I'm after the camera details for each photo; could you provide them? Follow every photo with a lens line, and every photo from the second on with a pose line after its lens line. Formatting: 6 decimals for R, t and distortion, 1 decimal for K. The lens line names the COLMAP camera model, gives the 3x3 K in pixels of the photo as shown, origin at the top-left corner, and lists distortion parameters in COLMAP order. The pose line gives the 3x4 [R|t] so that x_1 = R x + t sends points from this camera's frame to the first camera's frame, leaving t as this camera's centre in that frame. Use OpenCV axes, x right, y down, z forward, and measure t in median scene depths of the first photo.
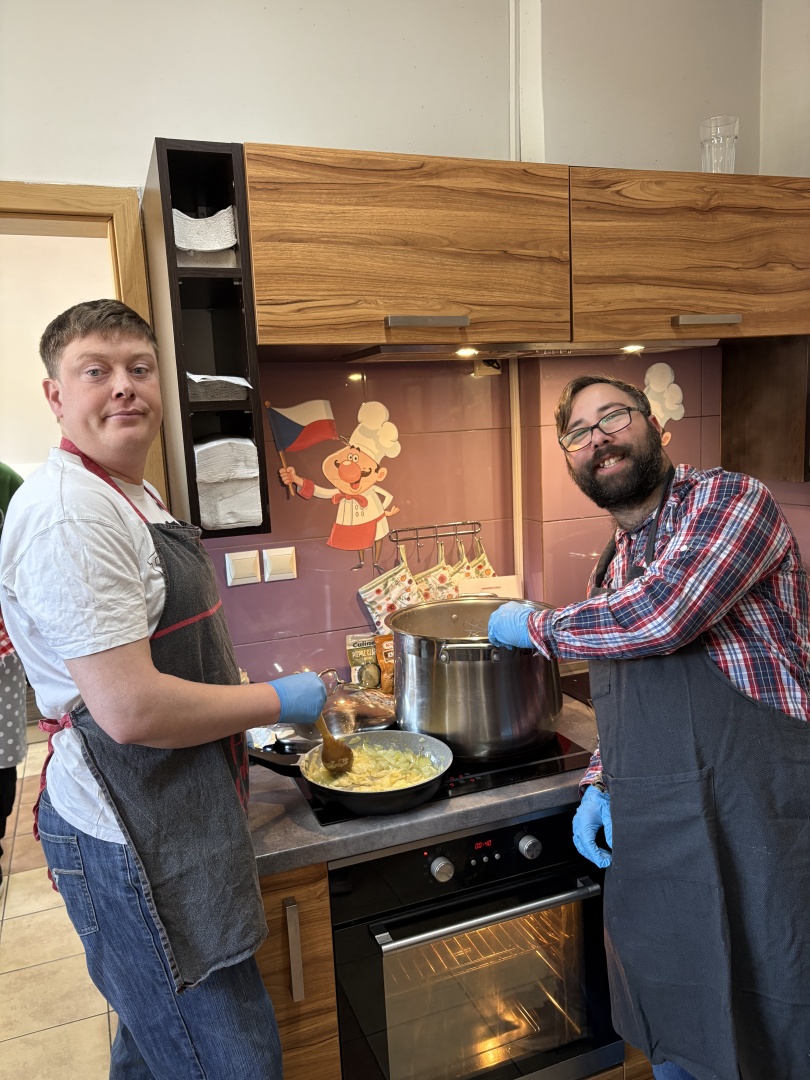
lens RADIAL K [[810.4, 0, 402.7], [0, 810.4, 539.8], [0, 0, 1]] dist [0.015919, -0.013833]
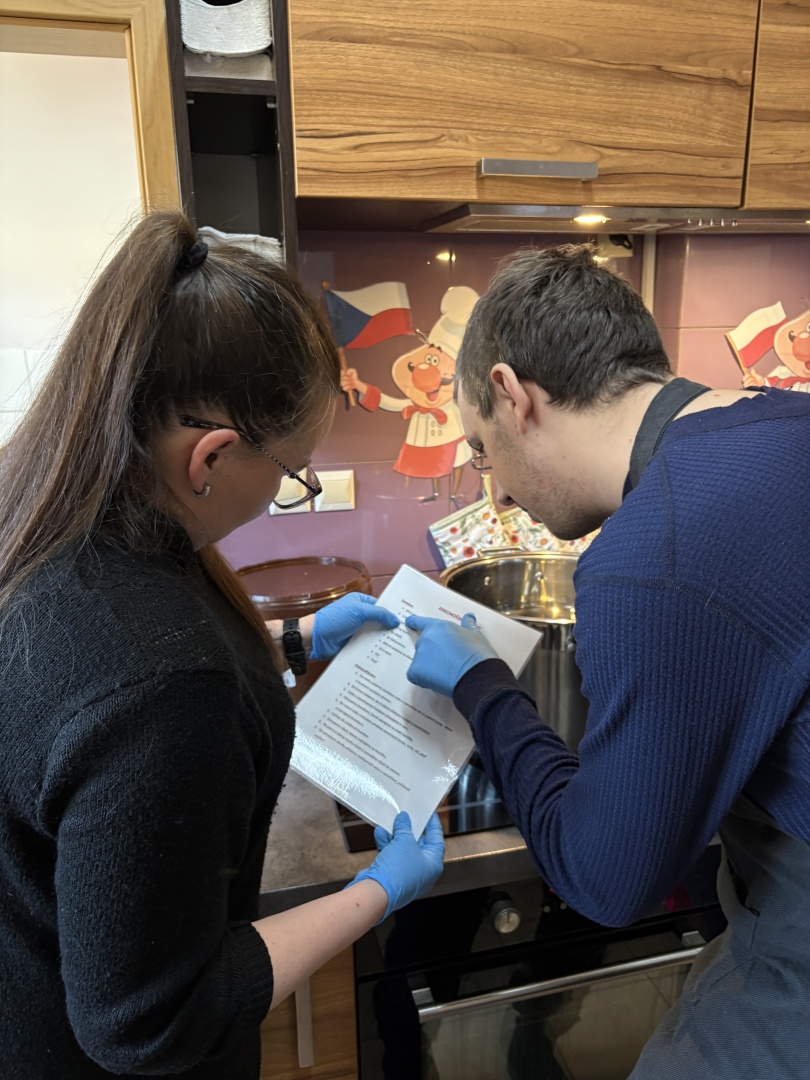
lens RADIAL K [[810.4, 0, 411.4], [0, 810.4, 542.7], [0, 0, 1]] dist [0.015919, -0.013833]
pose [[0.992250, 0.065939, -0.105315, 0.016210], [-0.052090, 0.990246, 0.129224, -0.031098], [0.112809, -0.122736, 0.986007, 0.234858]]
